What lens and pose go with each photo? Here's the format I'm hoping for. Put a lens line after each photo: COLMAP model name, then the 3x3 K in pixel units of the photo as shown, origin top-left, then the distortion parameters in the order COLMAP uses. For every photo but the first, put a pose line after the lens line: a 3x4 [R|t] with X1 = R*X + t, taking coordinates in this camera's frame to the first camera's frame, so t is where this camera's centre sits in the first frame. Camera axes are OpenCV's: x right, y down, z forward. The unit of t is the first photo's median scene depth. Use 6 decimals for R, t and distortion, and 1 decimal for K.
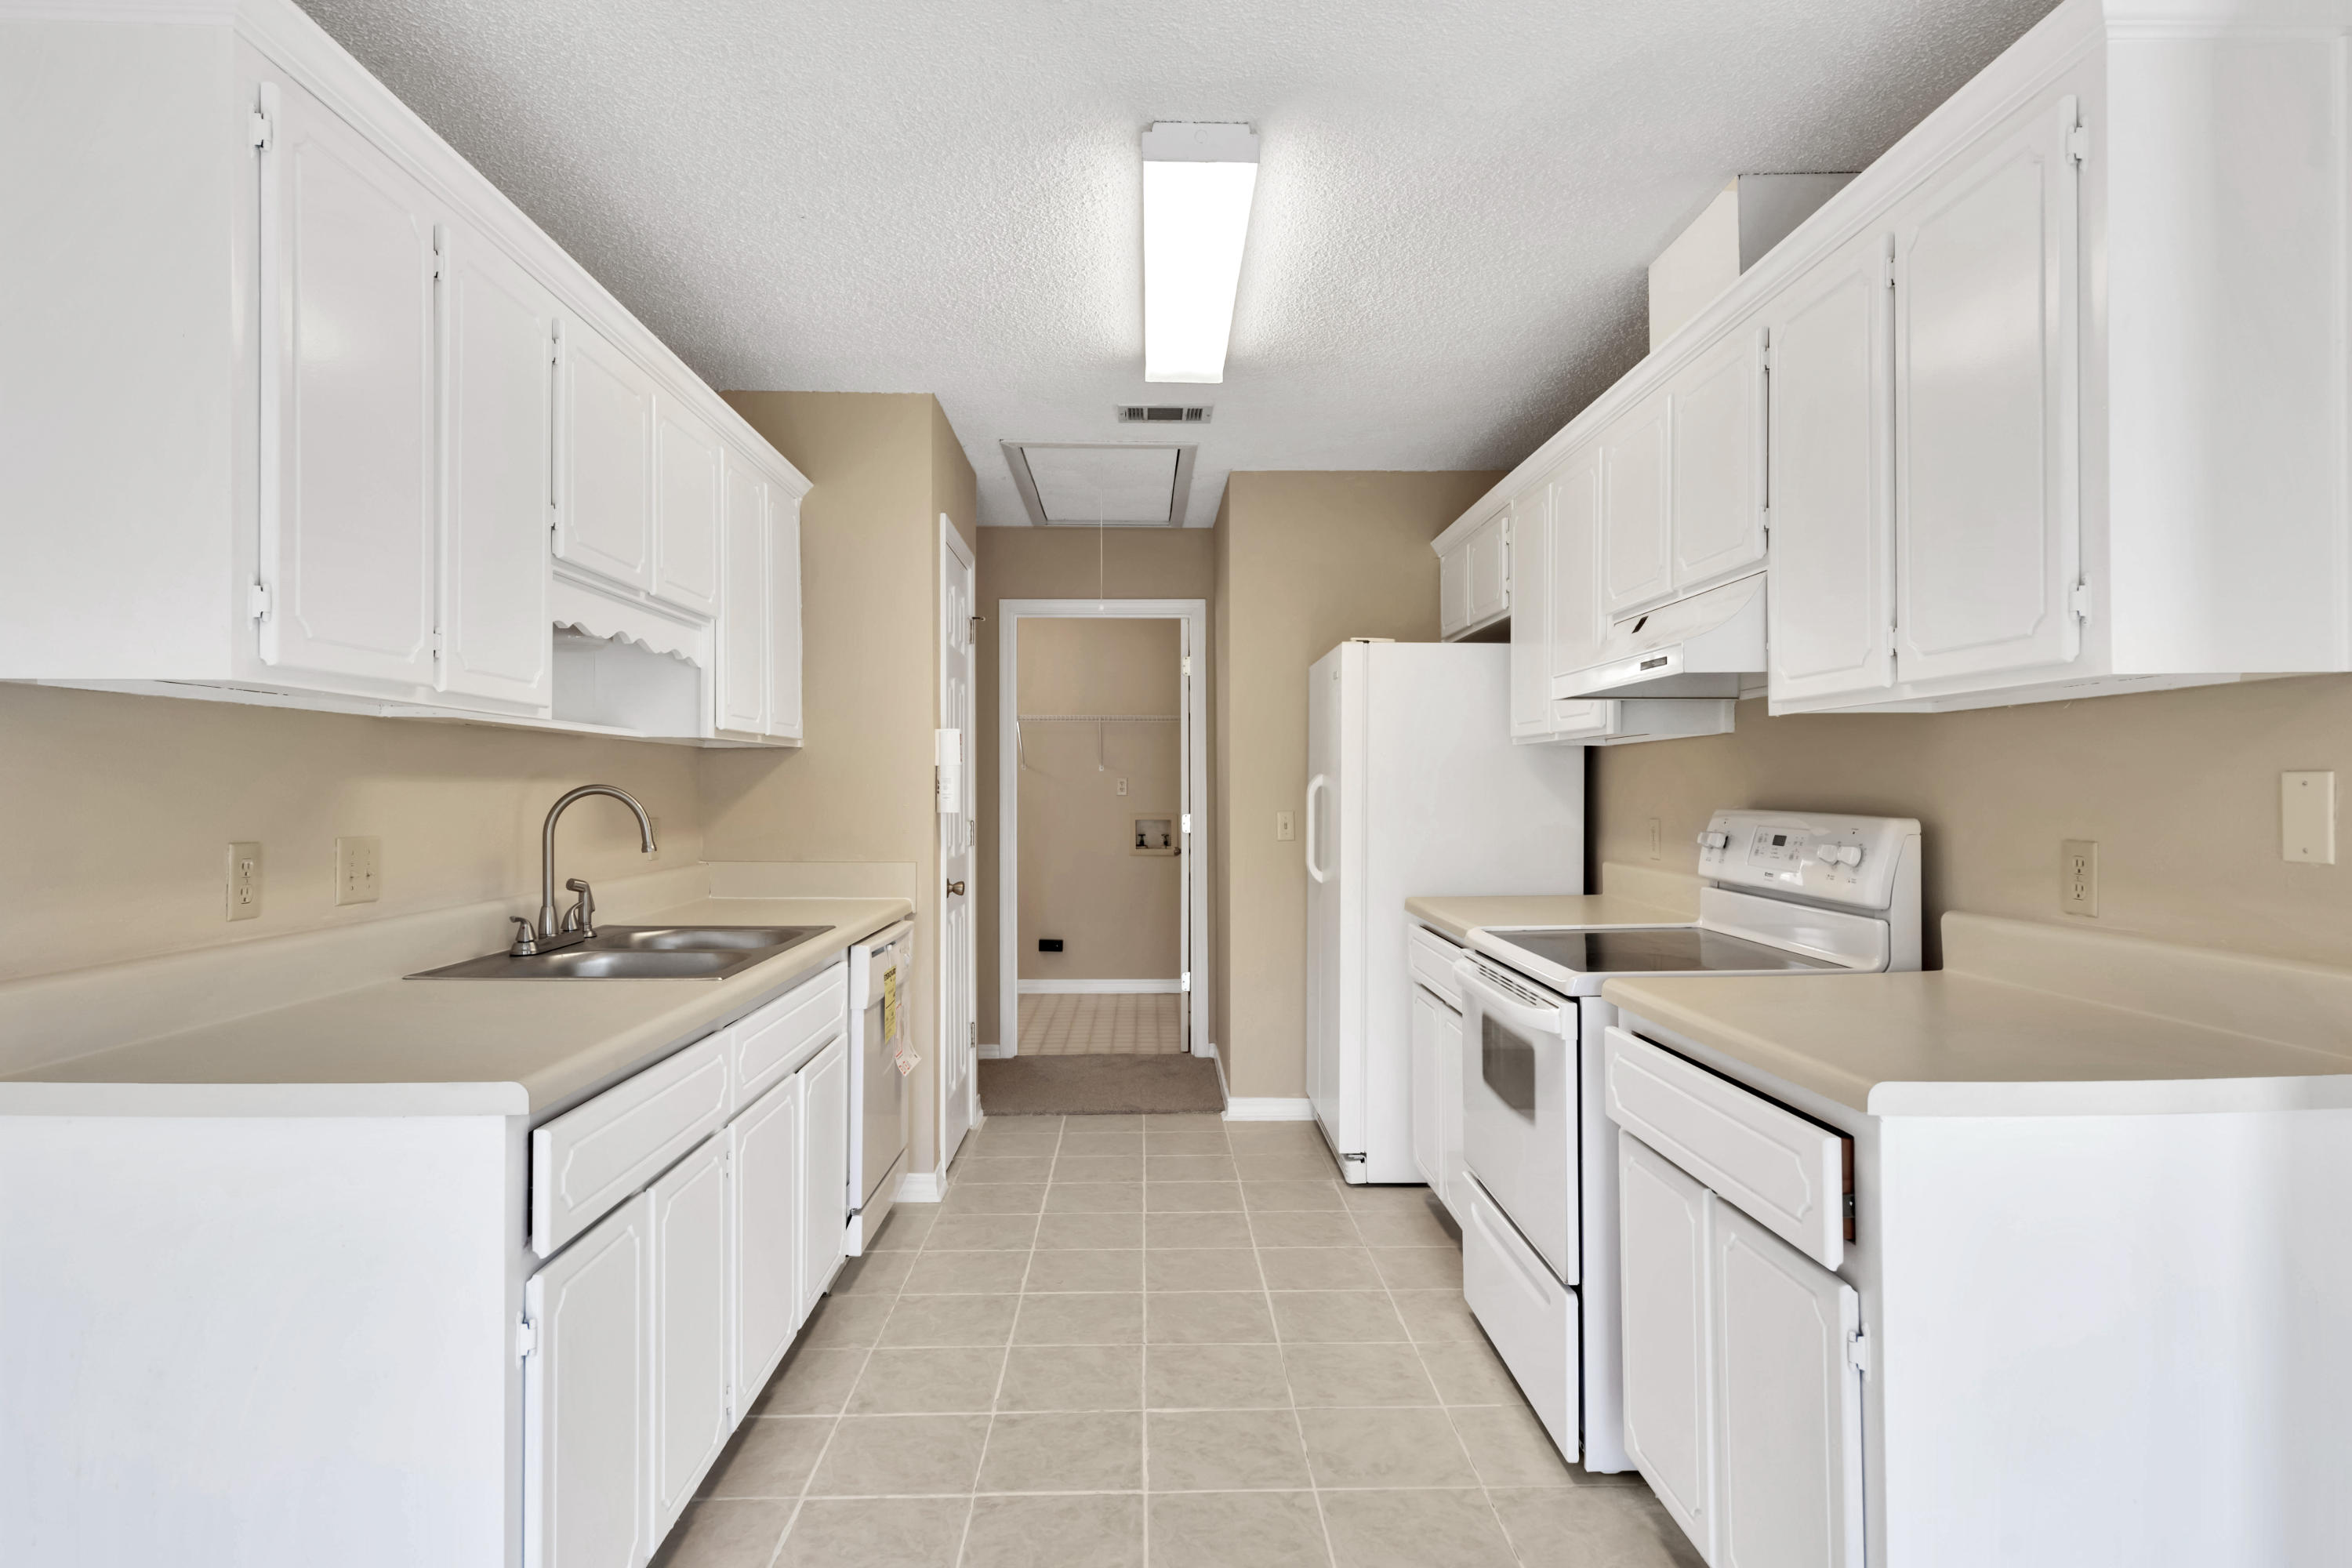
lens RADIAL K [[1289.8, 0, 1176.0], [0, 1289.8, 784.0], [0, 0, 1]] dist [0.003527, -0.000043]
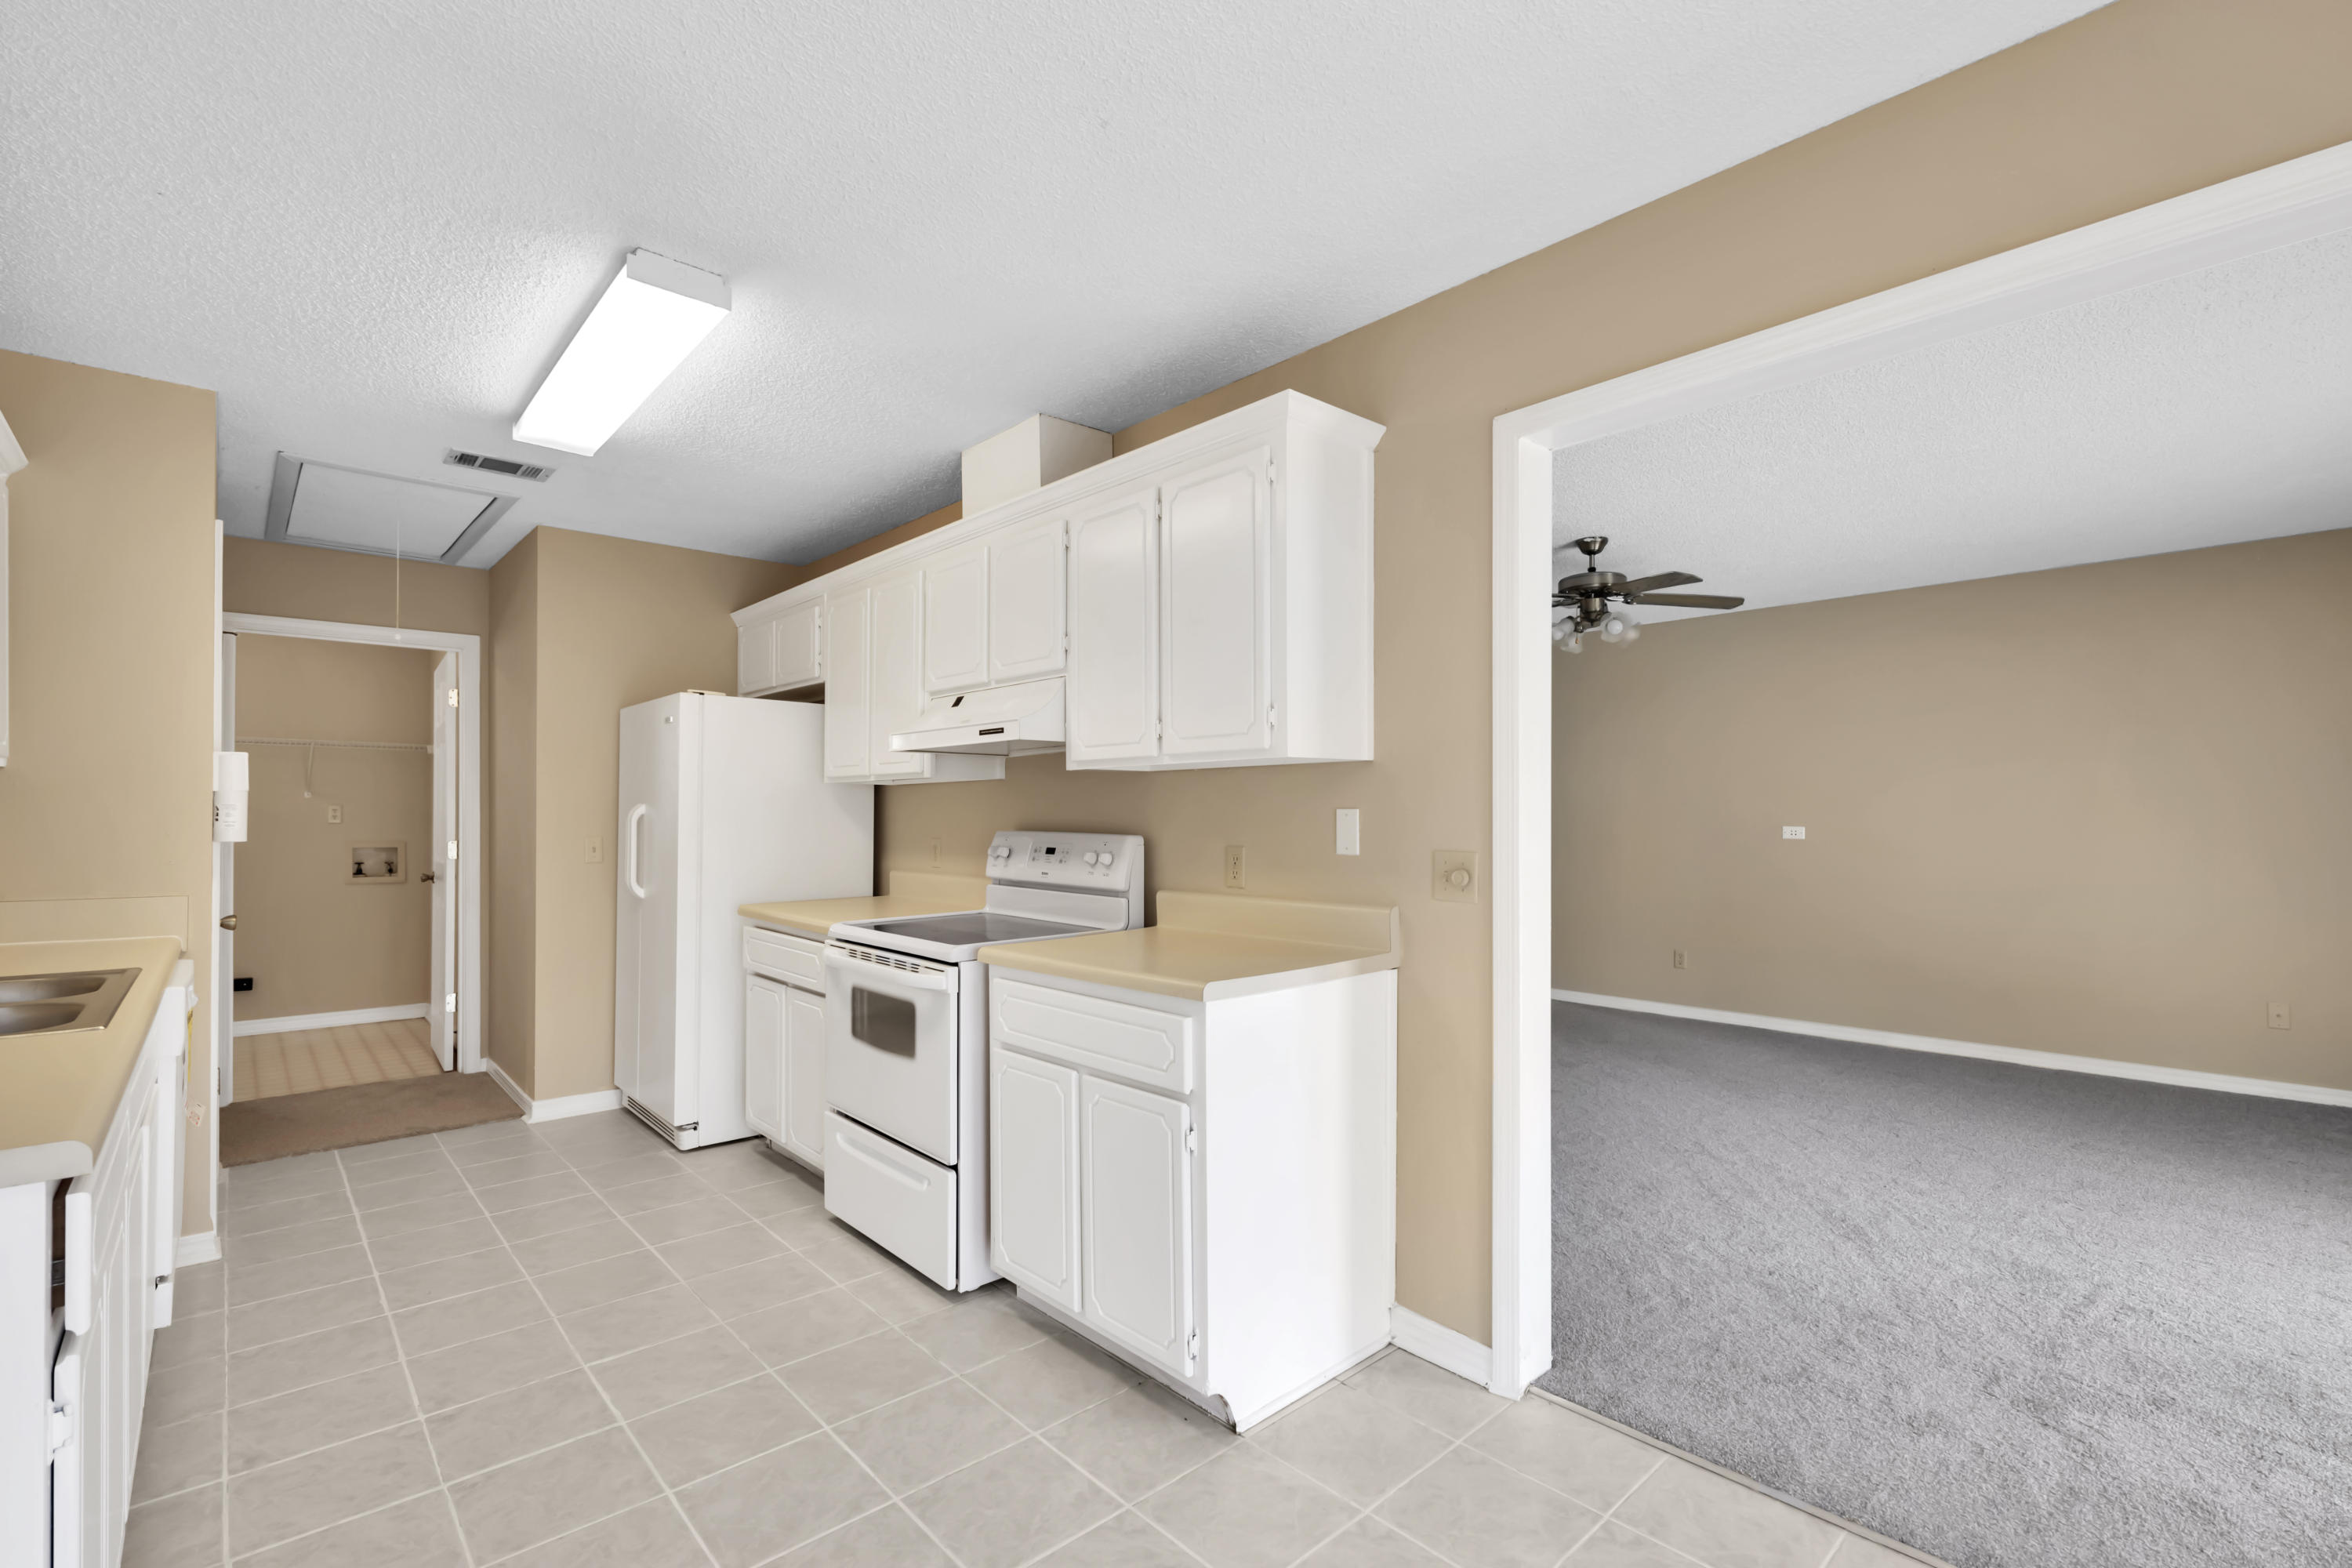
lens RADIAL K [[1040.4, 0, 1171.9], [0, 1040.4, 809.8], [0, 0, 1]] dist [0.011529, -0.008765]
pose [[0.761653, 0.005569, 0.647961, -0.196593], [-0.003606, 0.999984, -0.004356, -0.000037], [-0.647975, 0.000982, 0.761661, -0.026716]]
